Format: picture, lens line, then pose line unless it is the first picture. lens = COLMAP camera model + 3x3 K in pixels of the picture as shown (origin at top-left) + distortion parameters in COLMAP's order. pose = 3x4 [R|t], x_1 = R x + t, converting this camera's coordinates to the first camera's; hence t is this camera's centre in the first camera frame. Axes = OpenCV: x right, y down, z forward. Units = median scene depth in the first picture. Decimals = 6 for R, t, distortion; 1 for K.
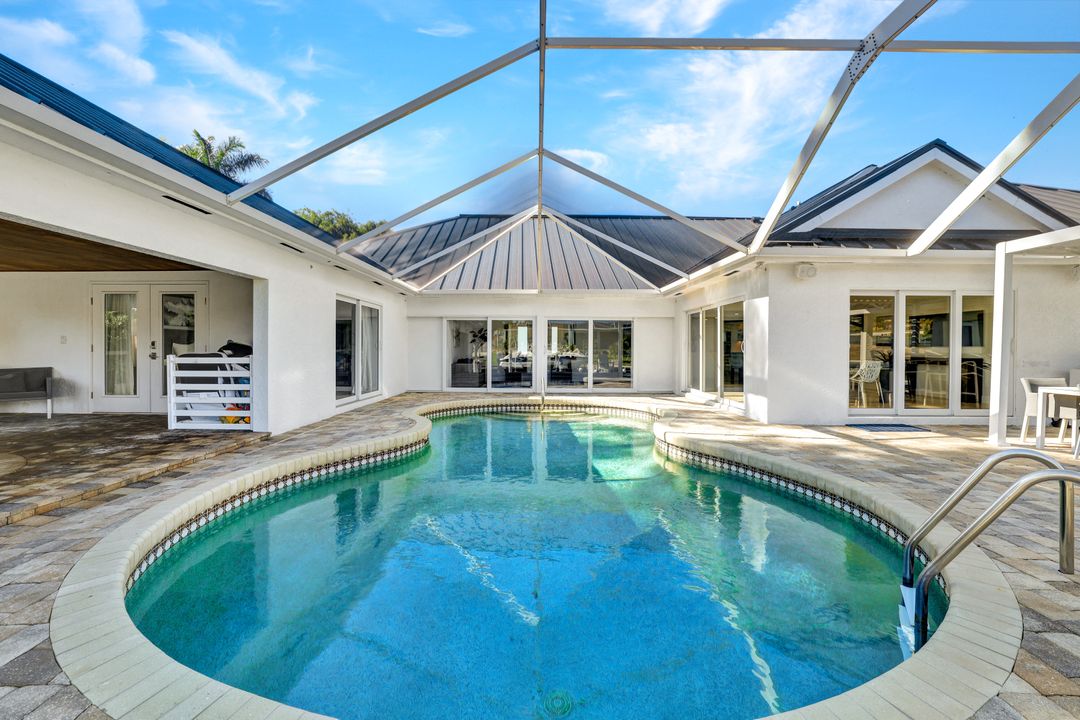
lens RADIAL K [[467.0, 0, 527.8], [0, 467.0, 347.8], [0, 0, 1]] dist [-0.016214, 0.000911]
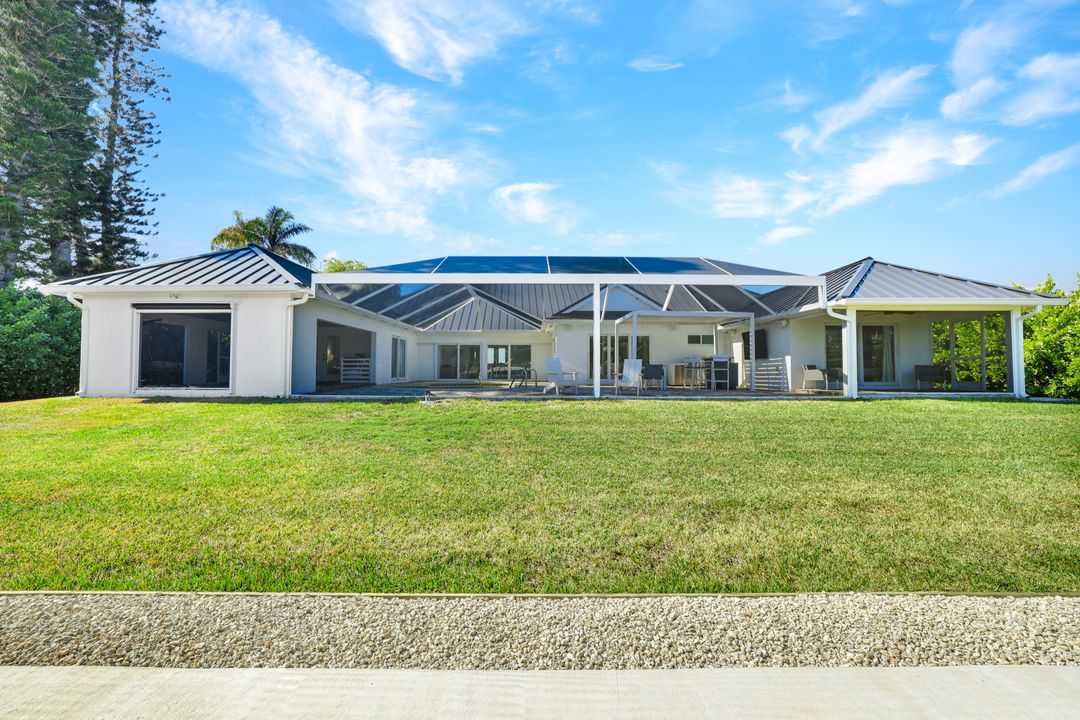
lens RADIAL K [[467.0, 0, 527.8], [0, 467.0, 347.8], [0, 0, 1]] dist [-0.016214, 0.000911]
pose [[0.999948, 0.001833, 0.010037, 0.207410], [-0.001359, 0.998891, -0.047073, 0.048915], [-0.010112, 0.047057, 0.998841, -1.064224]]
